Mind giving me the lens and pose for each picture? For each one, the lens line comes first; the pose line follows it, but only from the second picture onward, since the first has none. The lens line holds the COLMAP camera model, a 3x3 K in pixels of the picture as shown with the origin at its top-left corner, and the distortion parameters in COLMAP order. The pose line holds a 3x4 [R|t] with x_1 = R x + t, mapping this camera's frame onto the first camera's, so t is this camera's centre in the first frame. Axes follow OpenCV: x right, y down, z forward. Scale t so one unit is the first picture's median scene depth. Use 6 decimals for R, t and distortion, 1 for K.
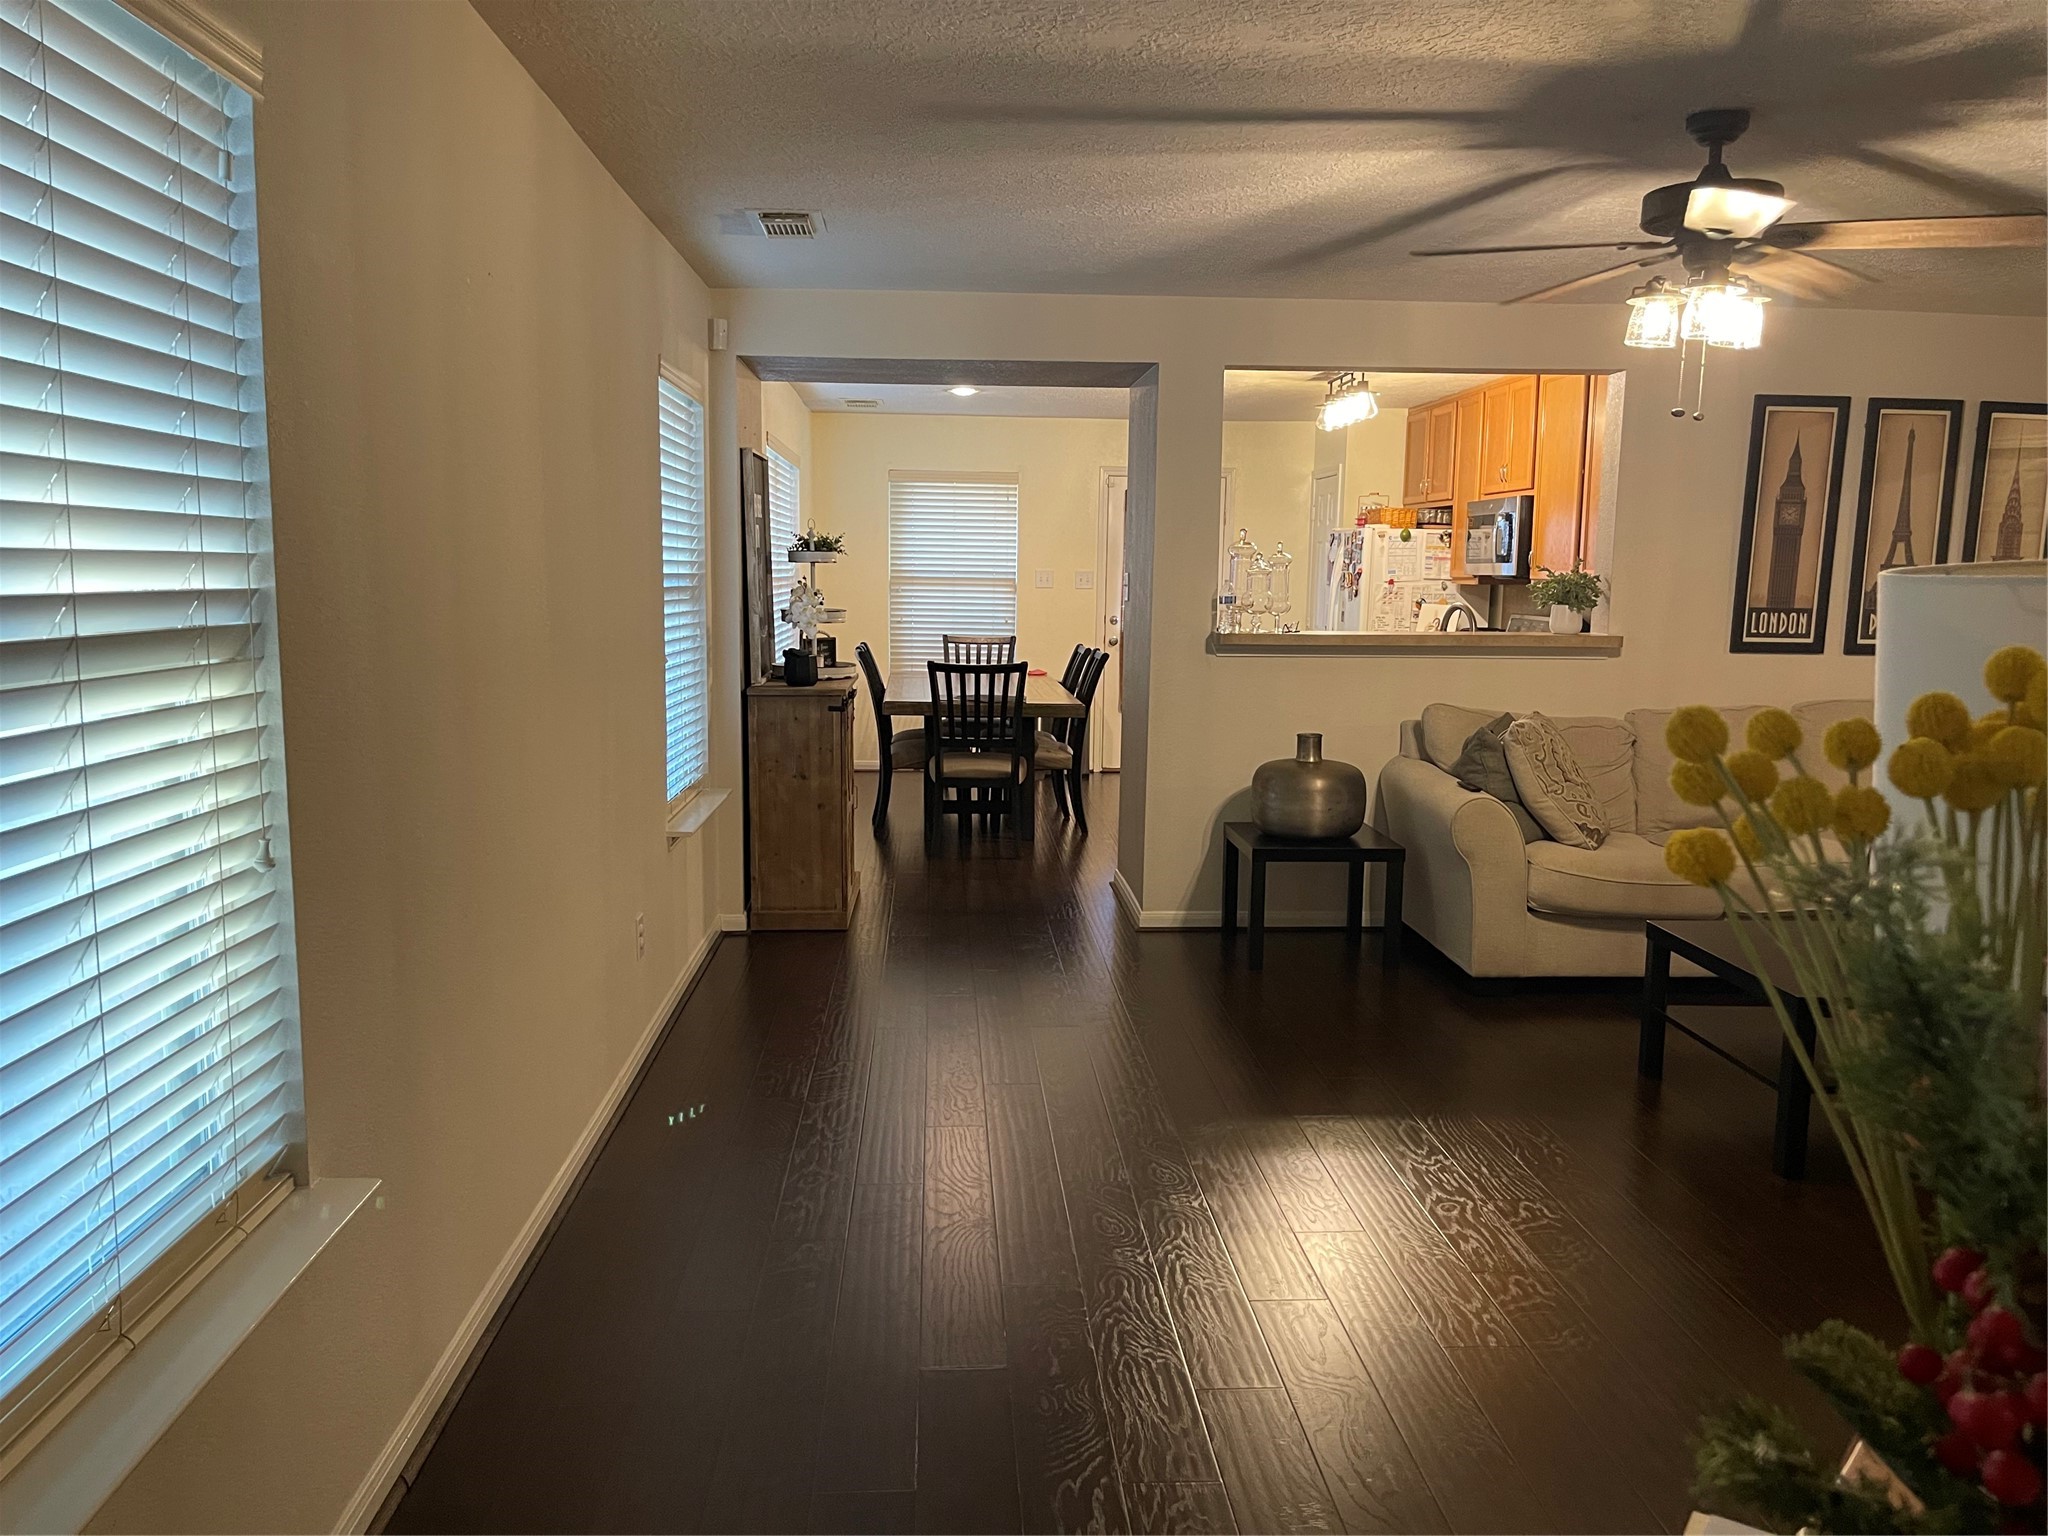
lens RADIAL K [[1542.6, 0, 1020.5], [0, 1542.6, 781.9], [0, 0, 1]] dist [0.080823, -0.105613]
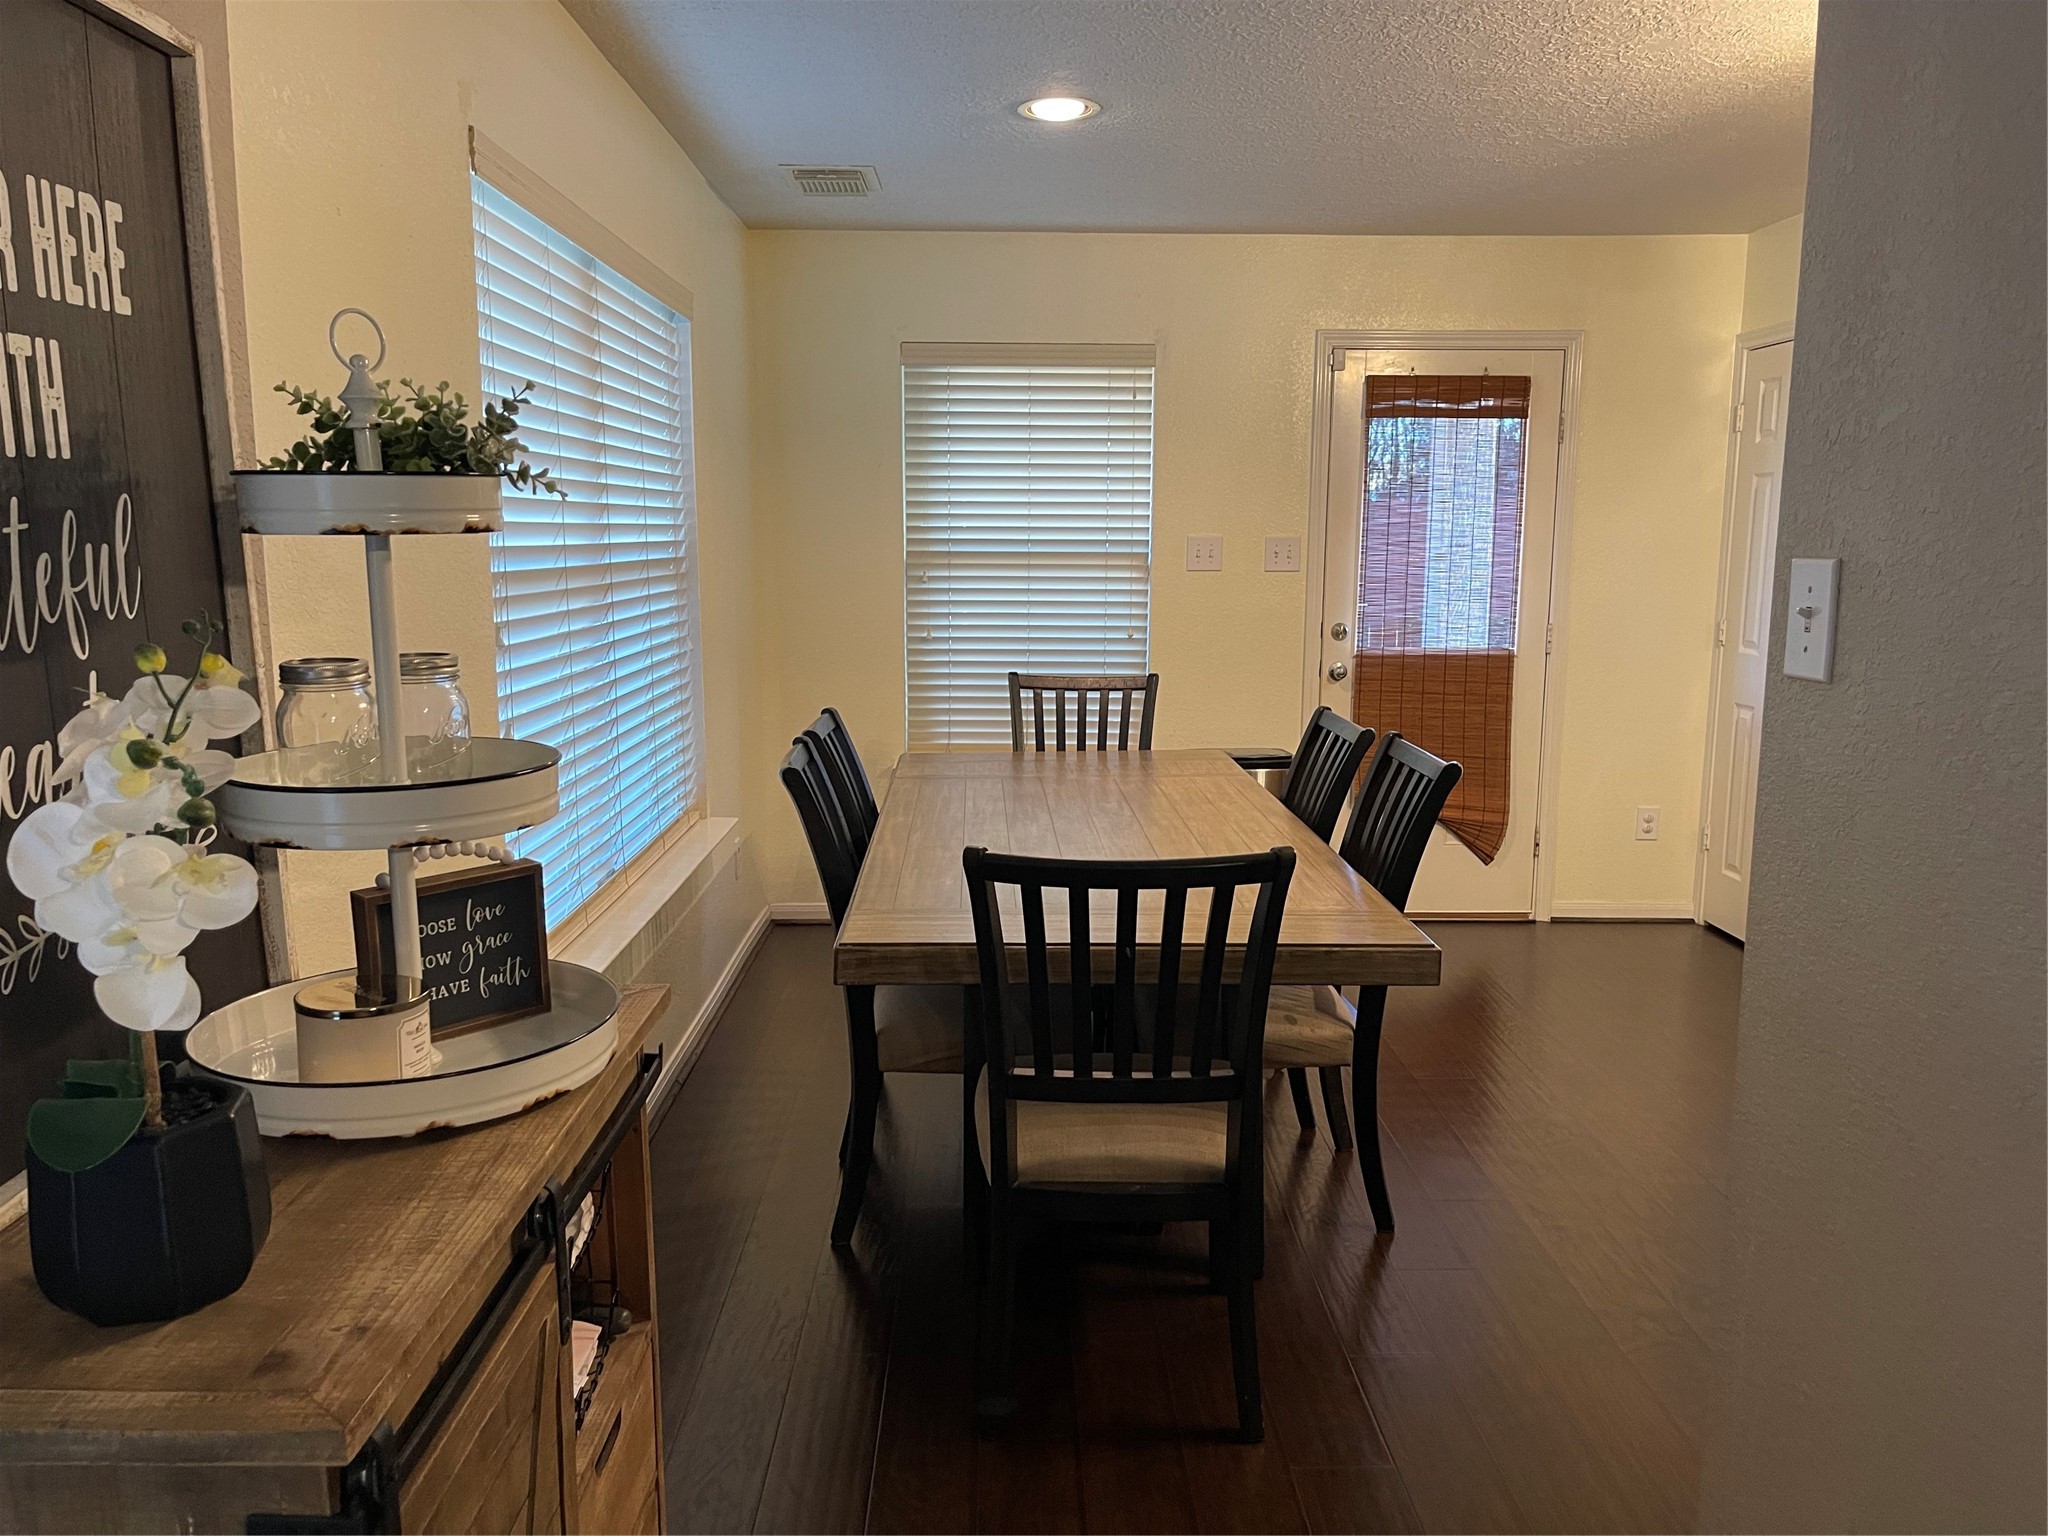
lens RADIAL K [[1563.8, 0, 1028.5], [0, 1563.8, 781.1], [0, 0, 1]] dist [0.052055, -0.069428]
pose [[0.999341, -0.005036, -0.035943, -0.044638], [0.005839, 0.999735, 0.022260, -0.121227], [0.035822, -0.022455, 0.999106, 0.853164]]
